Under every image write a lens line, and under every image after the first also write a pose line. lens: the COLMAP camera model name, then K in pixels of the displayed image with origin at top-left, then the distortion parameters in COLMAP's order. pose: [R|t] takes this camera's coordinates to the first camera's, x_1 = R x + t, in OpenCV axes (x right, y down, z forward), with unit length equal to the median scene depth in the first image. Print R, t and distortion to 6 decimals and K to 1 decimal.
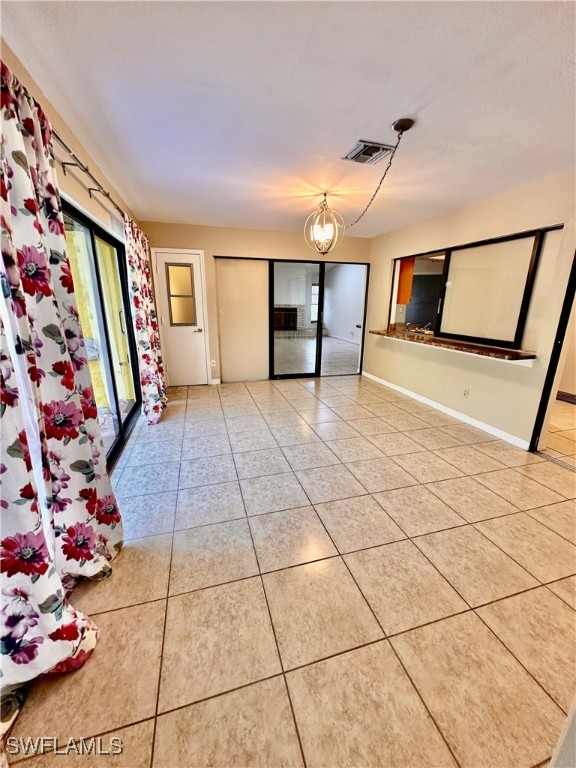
lens RADIAL K [[305.5, 0, 290.5], [0, 305.5, 387.6], [0, 0, 1]] dist [-0.001731, -0.000145]
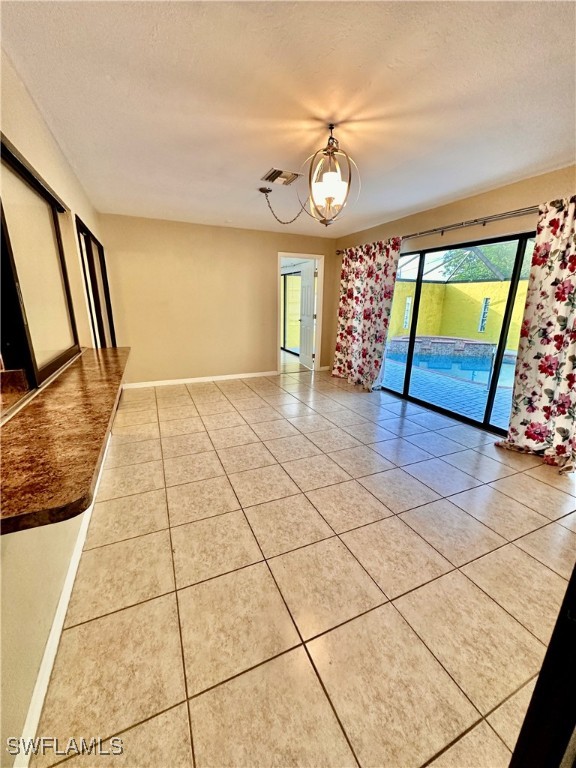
lens RADIAL K [[305.5, 0, 285.9], [0, 305.5, 385.0], [0, 0, 1]] dist [-0.001731, -0.000145]
pose [[-0.991766, 0.003262, -0.128024, 0.744174], [-0.064462, 0.851087, 0.521052, -0.360659], [0.110659, 0.525014, -0.843869, 1.326001]]
